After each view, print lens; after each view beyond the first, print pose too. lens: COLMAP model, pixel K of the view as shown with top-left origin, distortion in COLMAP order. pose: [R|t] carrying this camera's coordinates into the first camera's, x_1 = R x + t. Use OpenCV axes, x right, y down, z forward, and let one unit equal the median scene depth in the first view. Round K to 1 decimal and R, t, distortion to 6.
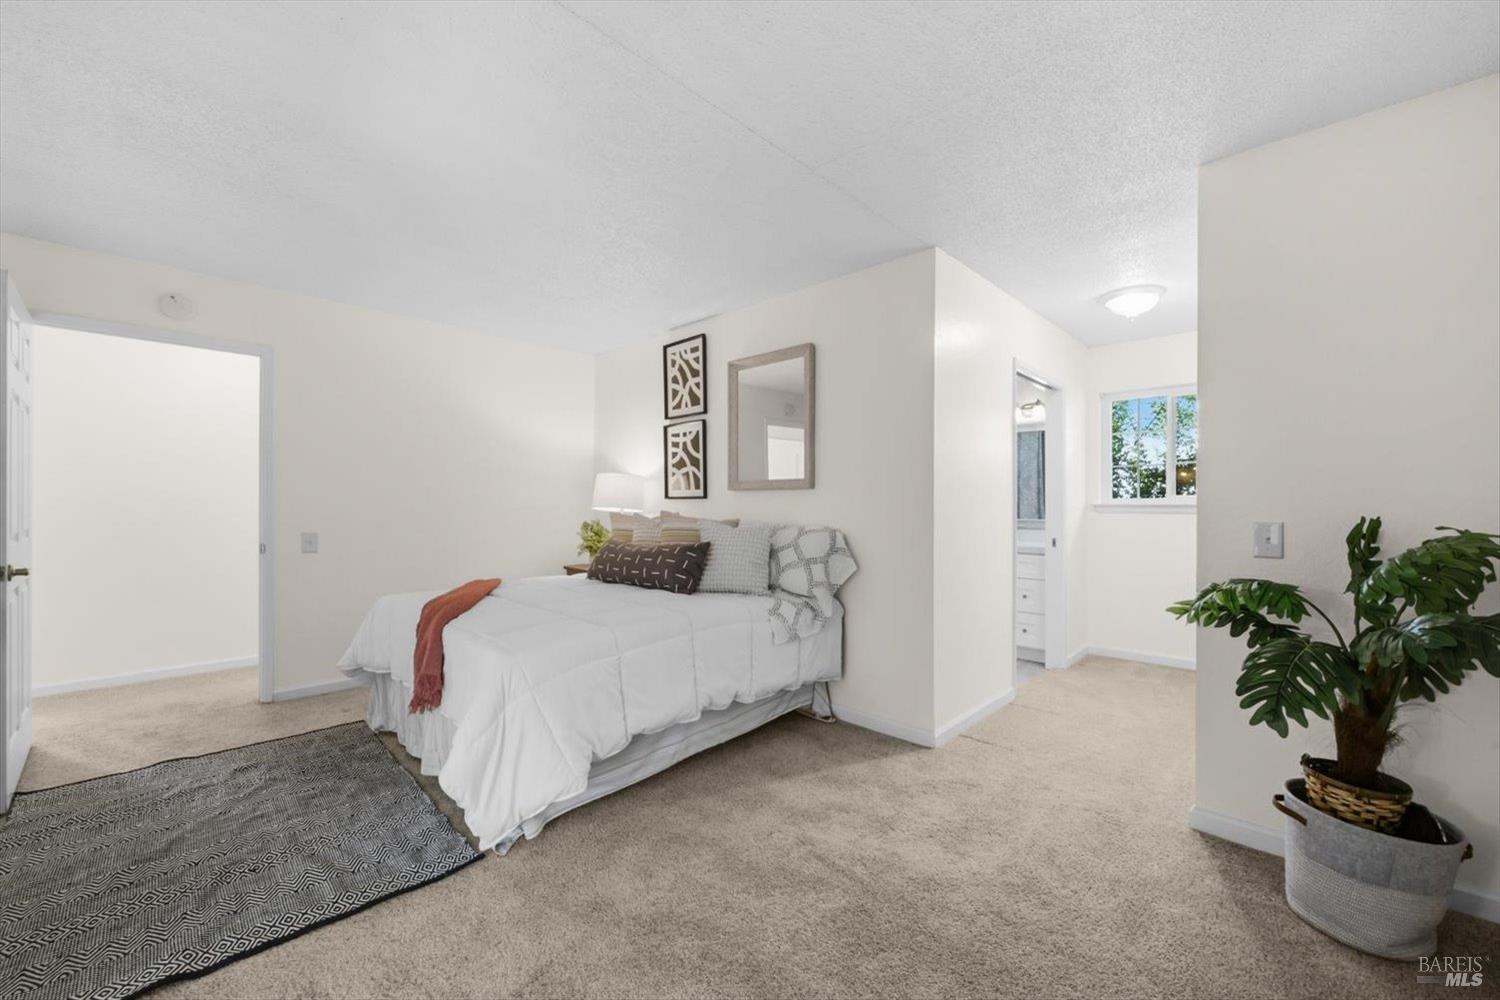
lens RADIAL K [[600.4, 0, 752.0], [0, 600.4, 501.2], [0, 0, 1]] dist [-0.000467, -0.000714]
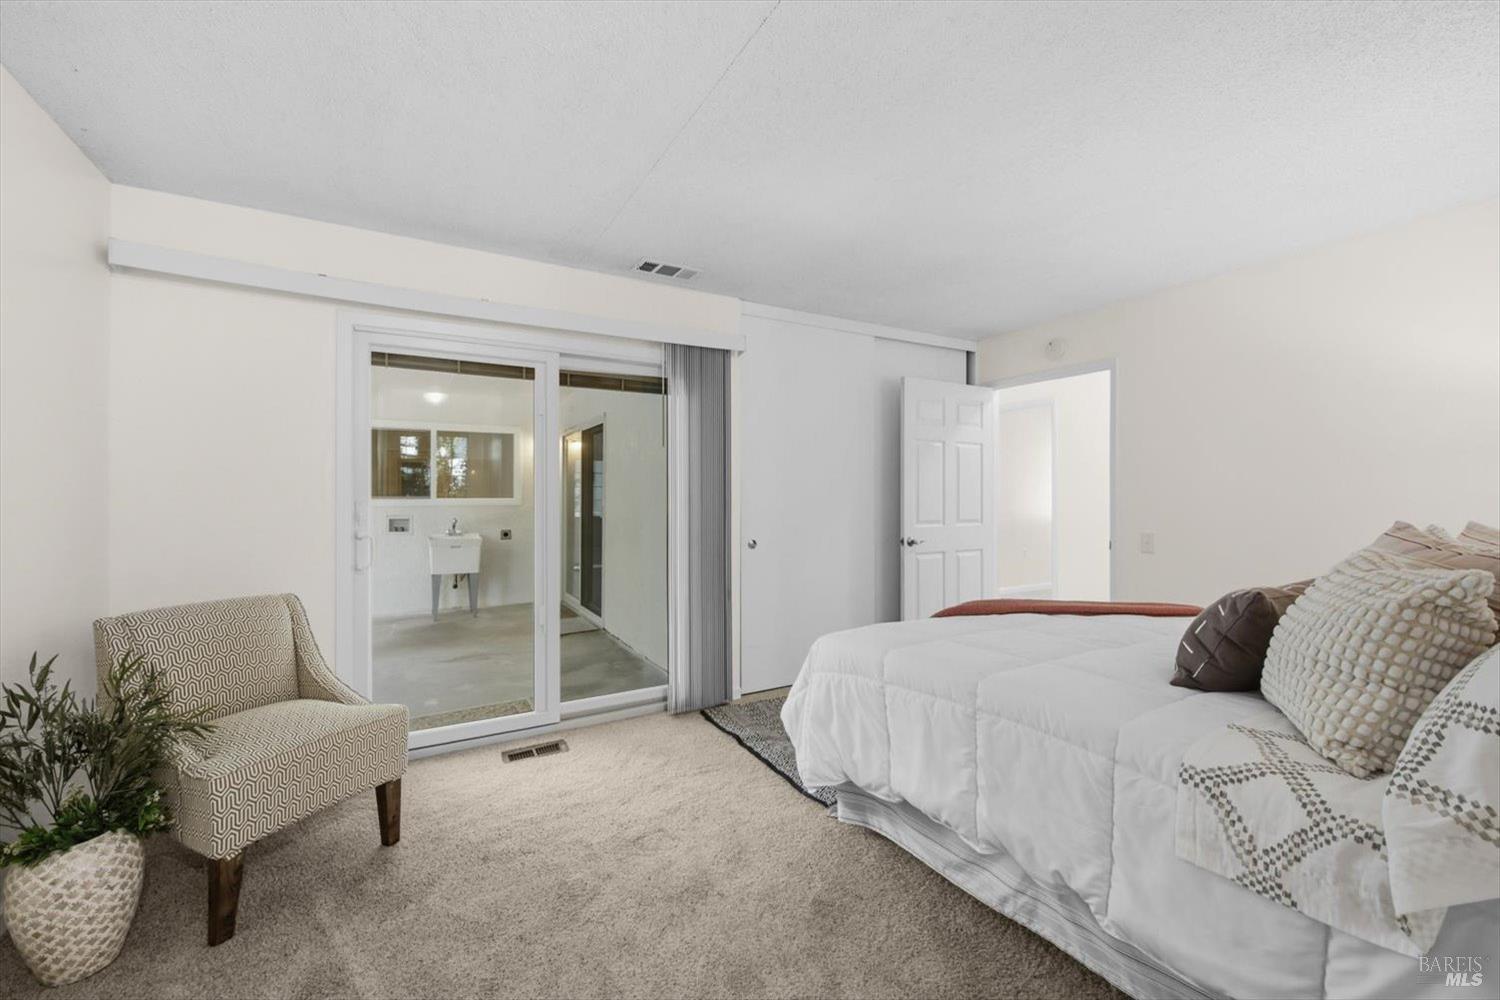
lens RADIAL K [[600.4, 0, 752.0], [0, 600.4, 501.2], [0, 0, 1]] dist [-0.000467, -0.000714]
pose [[-0.280681, -0.004669, -0.959790, 0.478772], [0.005583, 0.999963, -0.006497, 0.002417], [0.959785, -0.007182, -0.280645, 0.793992]]
